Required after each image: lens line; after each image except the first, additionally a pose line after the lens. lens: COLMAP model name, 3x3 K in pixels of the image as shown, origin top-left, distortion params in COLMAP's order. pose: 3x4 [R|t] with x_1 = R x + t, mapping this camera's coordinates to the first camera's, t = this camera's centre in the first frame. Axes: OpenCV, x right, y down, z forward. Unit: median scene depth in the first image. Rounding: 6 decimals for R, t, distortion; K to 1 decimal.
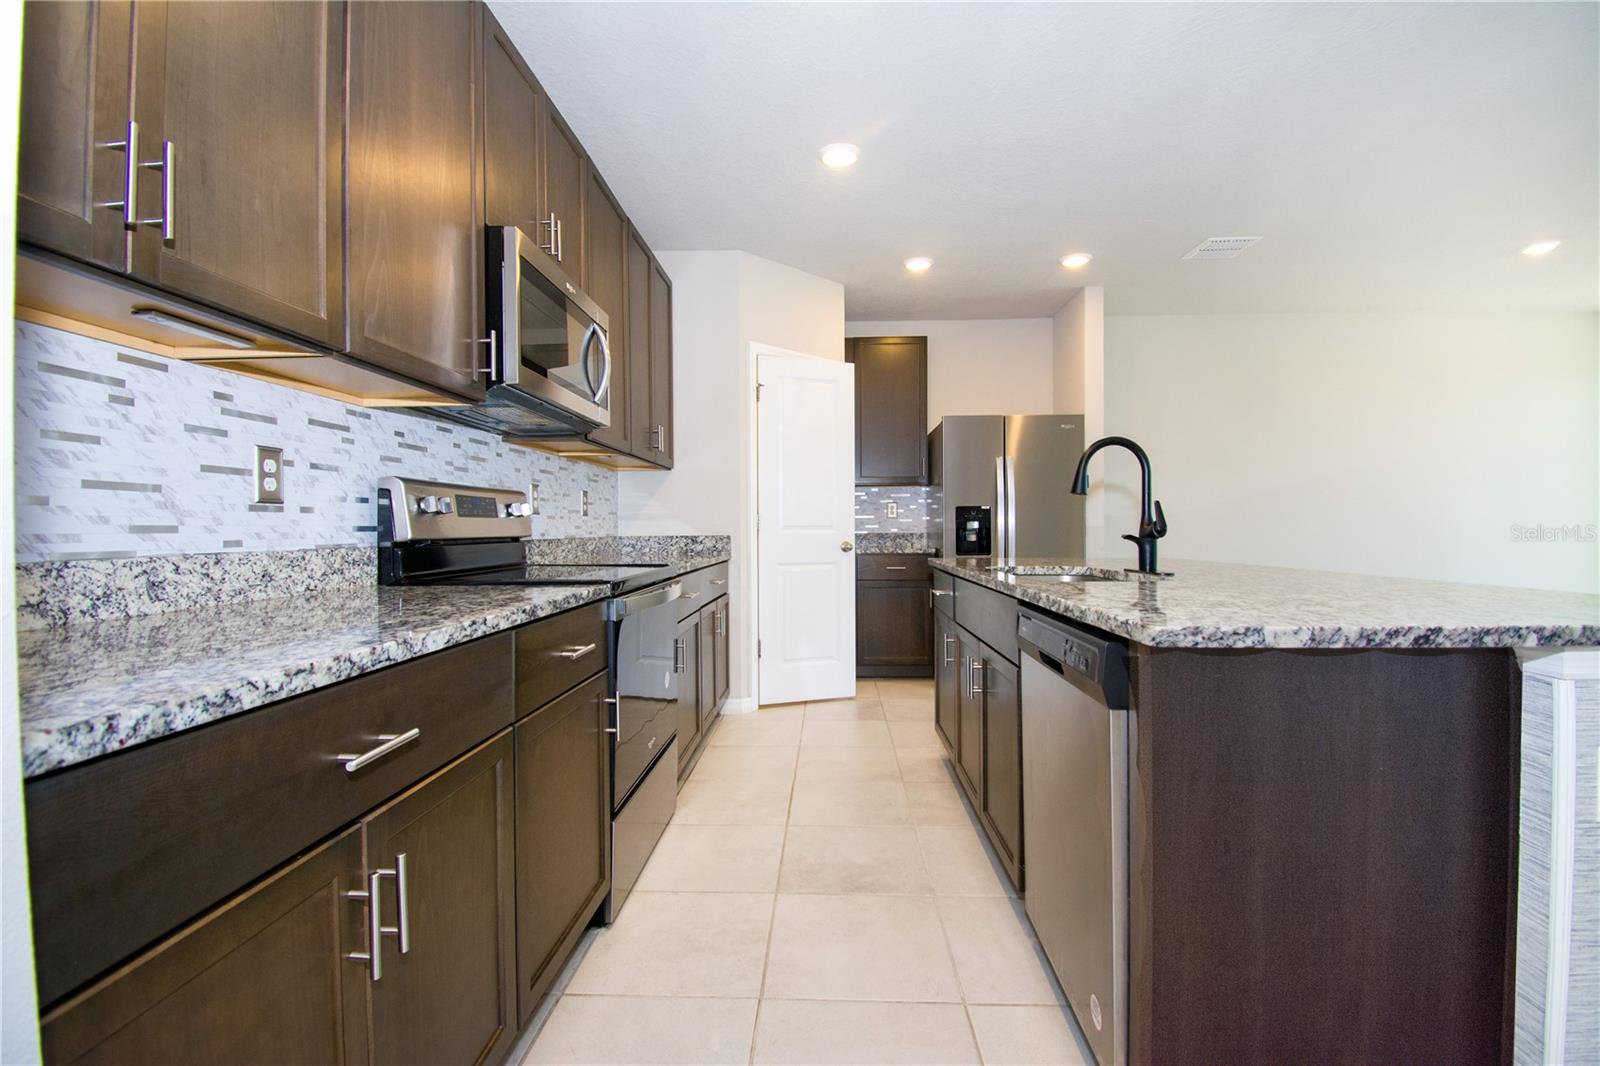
lens RADIAL K [[708.1, 0, 790.1], [0, 708.1, 531.3], [0, 0, 1]] dist [-0.014773, -0.006864]
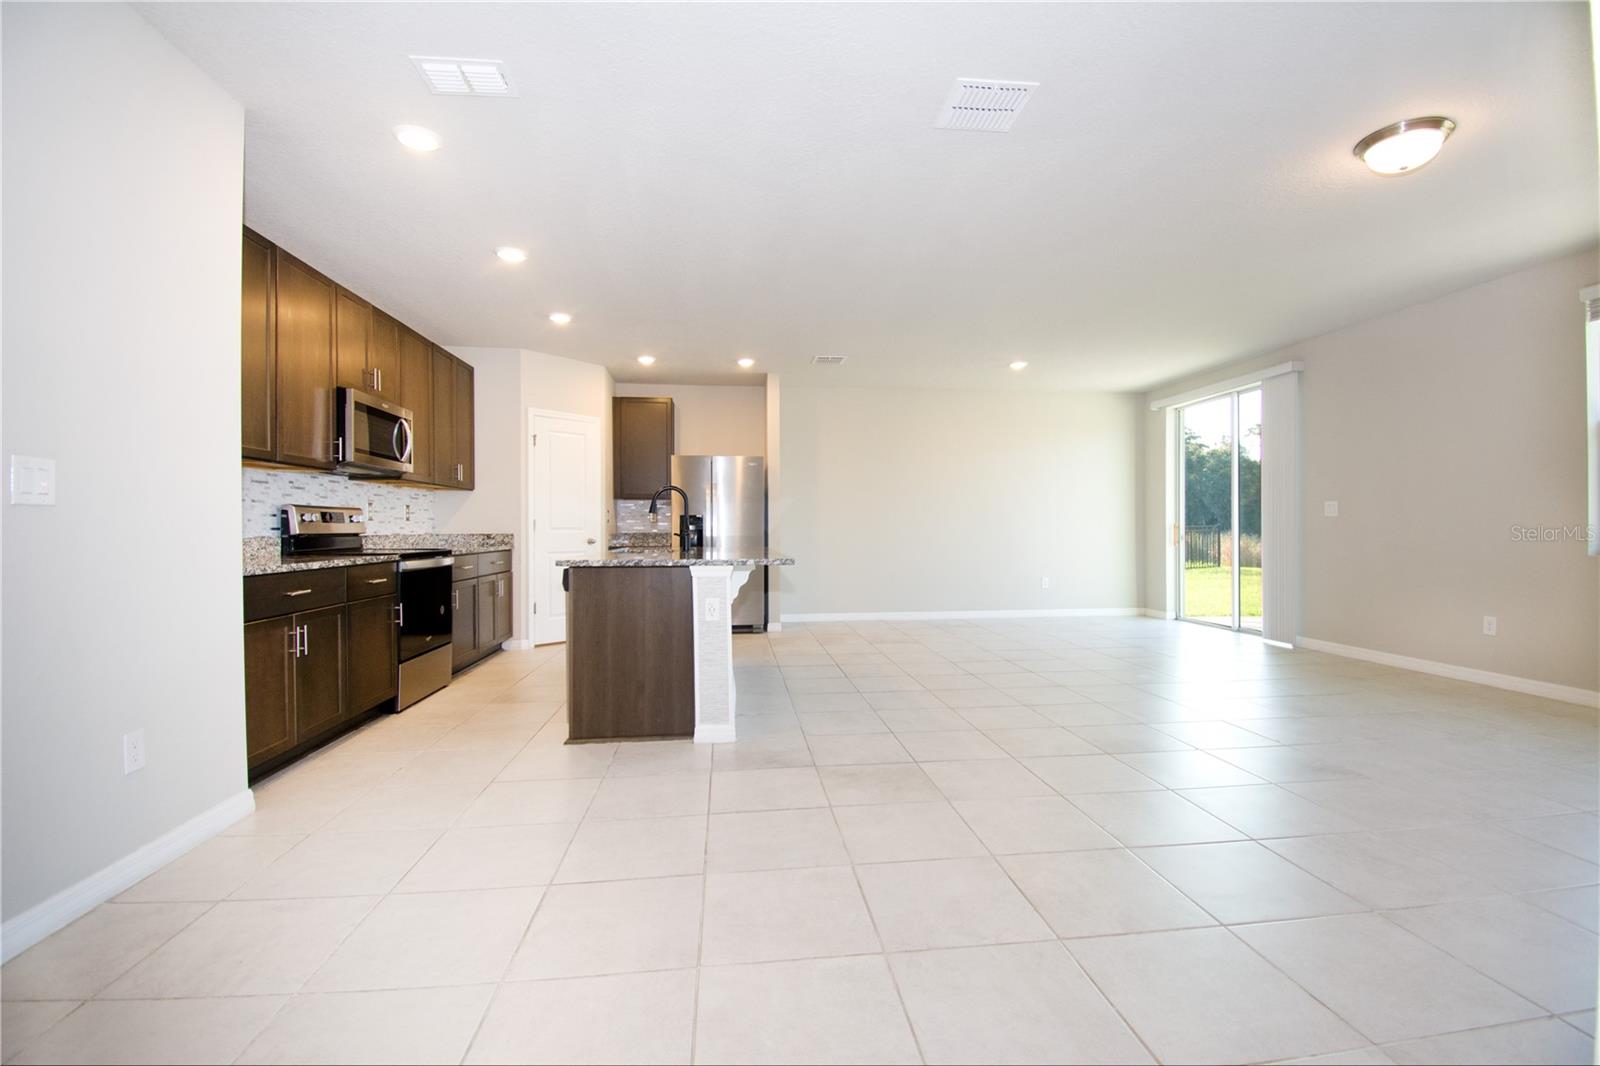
lens RADIAL K [[708.1, 0, 808.2], [0, 708.1, 529.6], [0, 0, 1]] dist [-0.014773, -0.006864]
pose [[0.984905, 0.003532, 0.173058, 0.569149], [-0.002906, 0.999988, -0.003871, 0.002237], [-0.173070, 0.003310, 0.984904, -1.257205]]
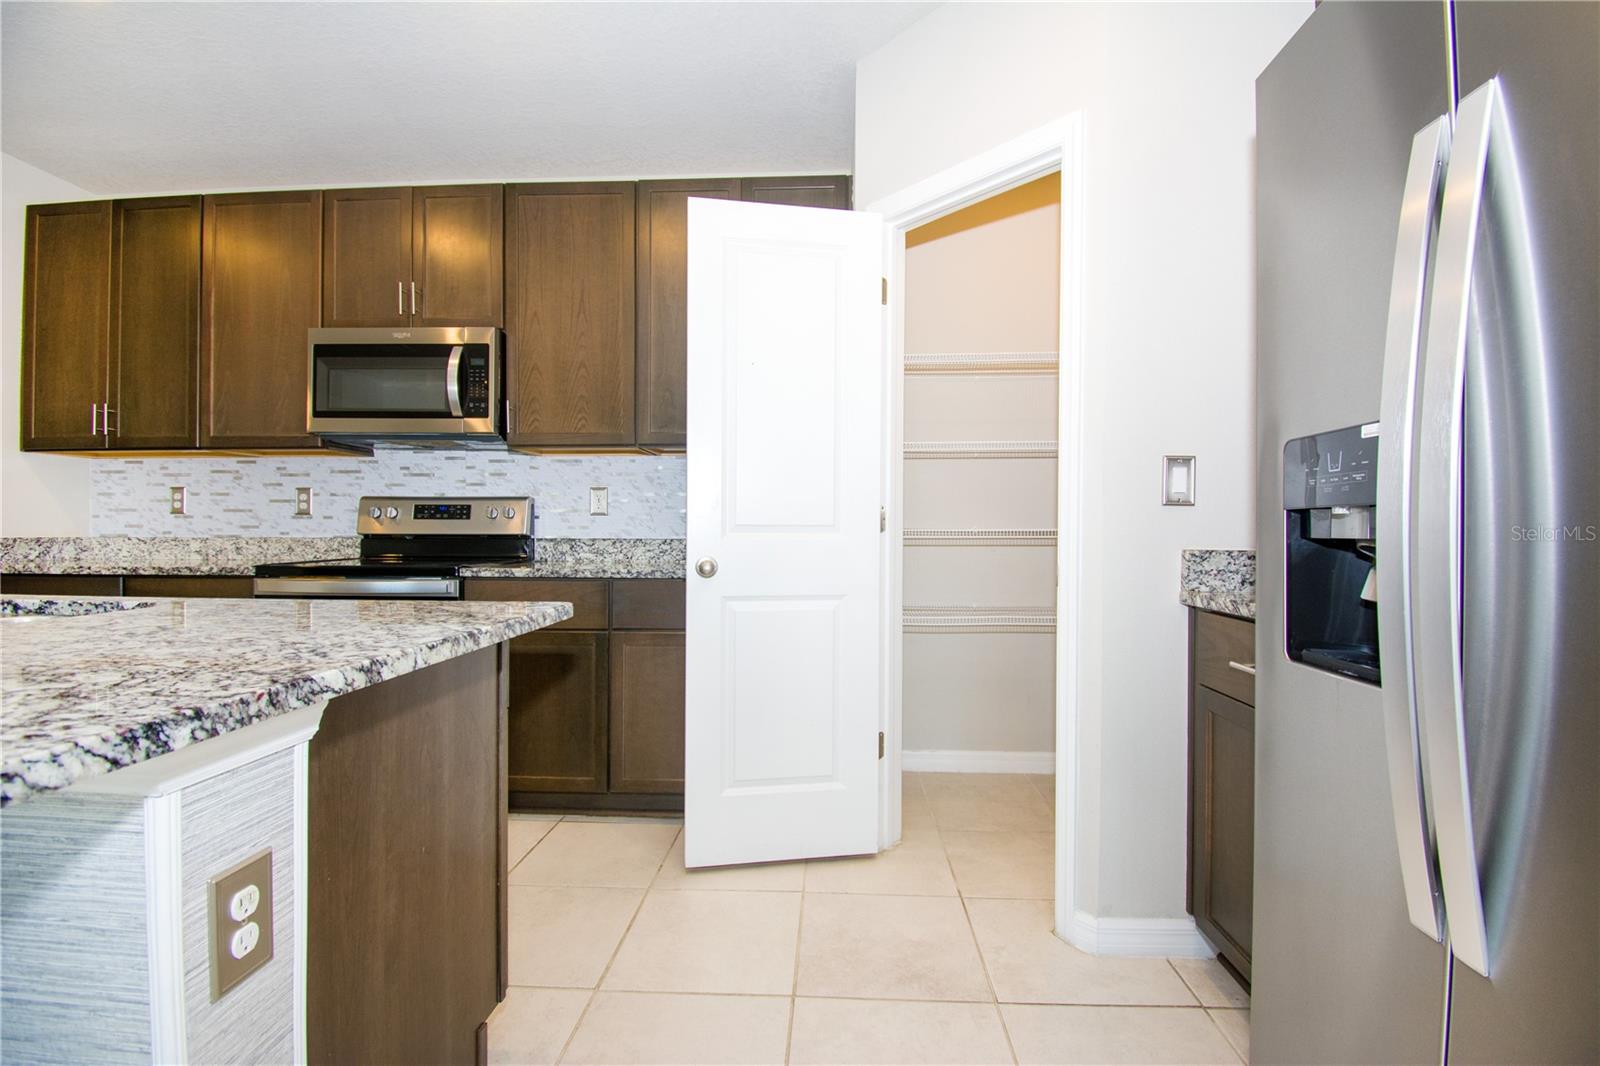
lens RADIAL K [[708.1, 0, 801.6], [0, 708.1, 538.0], [0, 0, 1]] dist [-0.014773, -0.006864]
pose [[0.006096, -0.000643, -0.999981, 1.041180], [-0.012641, 0.999920, -0.000720, 0.008944], [0.999902, 0.012645, 0.006088, 1.895830]]
